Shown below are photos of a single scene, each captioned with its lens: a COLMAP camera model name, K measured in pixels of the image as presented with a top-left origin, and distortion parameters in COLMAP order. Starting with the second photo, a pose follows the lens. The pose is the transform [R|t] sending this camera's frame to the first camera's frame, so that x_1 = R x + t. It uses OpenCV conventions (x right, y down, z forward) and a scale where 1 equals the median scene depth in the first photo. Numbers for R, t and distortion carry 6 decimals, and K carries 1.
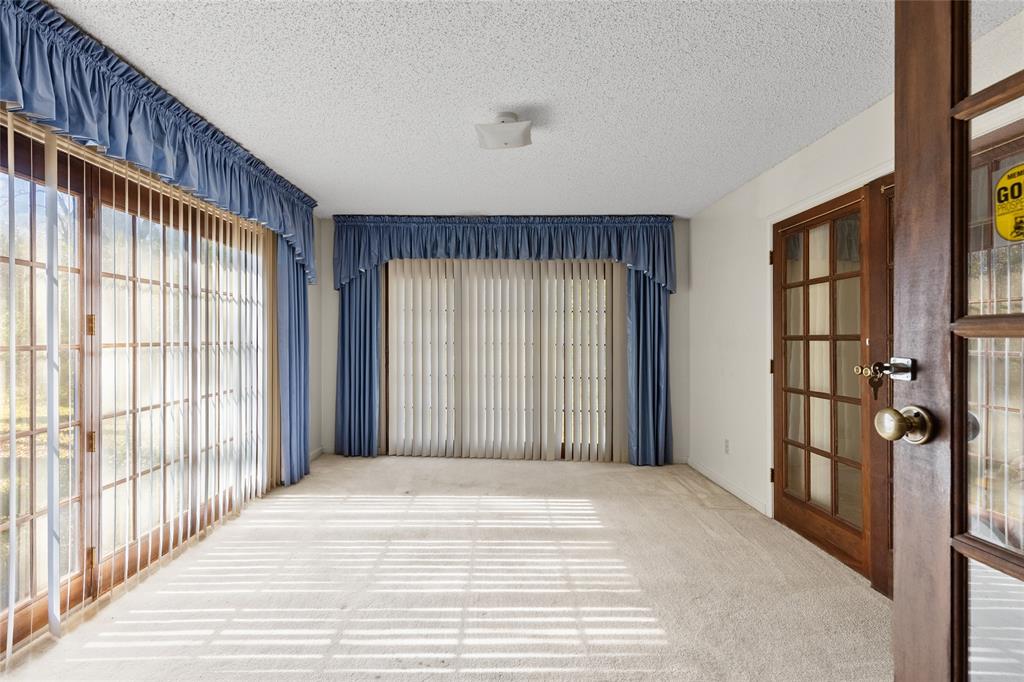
lens RADIAL K [[461.5, 0, 508.2], [0, 461.5, 341.9], [0, 0, 1]] dist [0.002180, -0.000473]
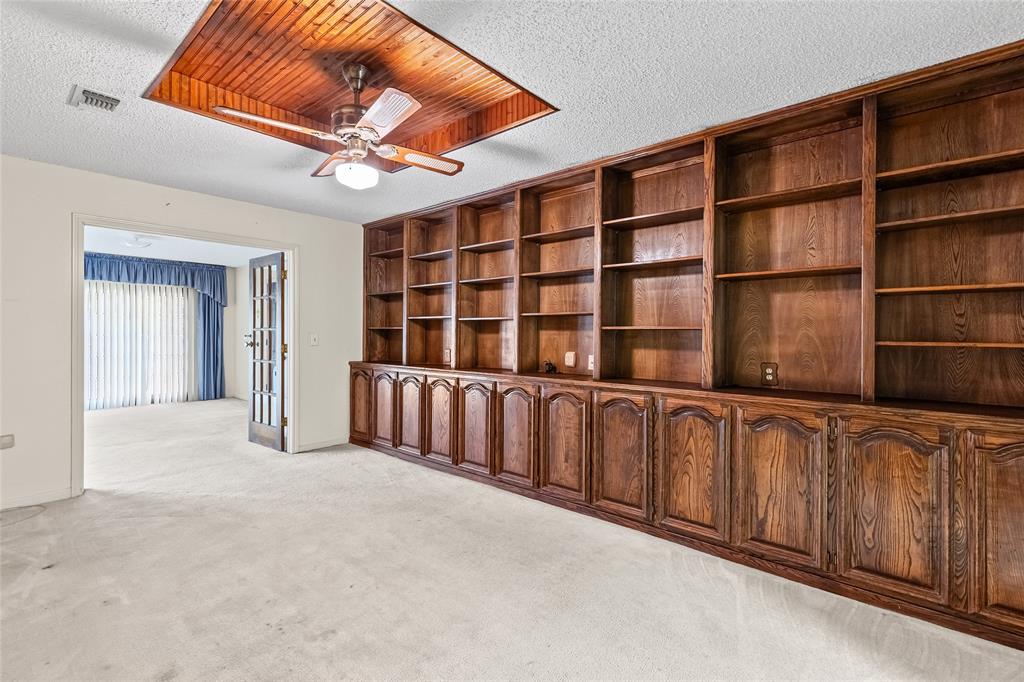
lens RADIAL K [[461.5, 0, 489.7], [0, 461.5, 334.2], [0, 0, 1]] dist [0.002180, -0.000473]
pose [[0.674975, -0.002193, 0.737838, -0.292494], [-0.006139, 0.999944, 0.008588, -0.018416], [-0.737815, -0.010326, 0.674924, -1.022407]]
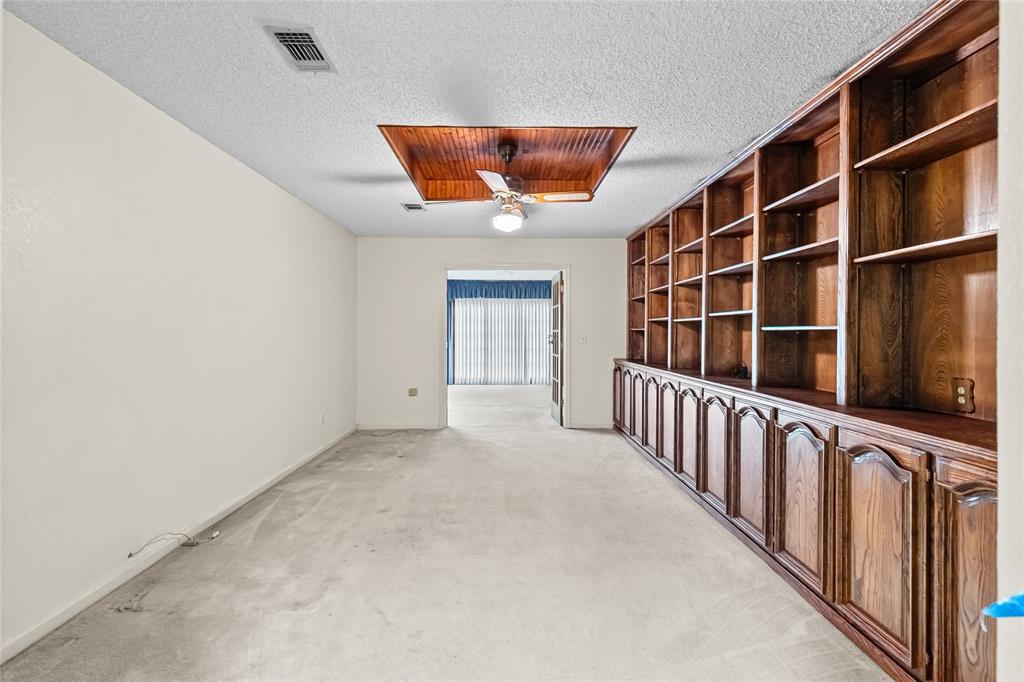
lens RADIAL K [[461.5, 0, 511.5], [0, 461.5, 332.2], [0, 0, 1]] dist [0.002180, -0.000473]
pose [[0.999985, -0.000176, -0.005523, 0.032500], [0.000204, 0.999987, 0.005118, -0.021399], [0.005522, -0.005119, 0.999972, -1.322868]]
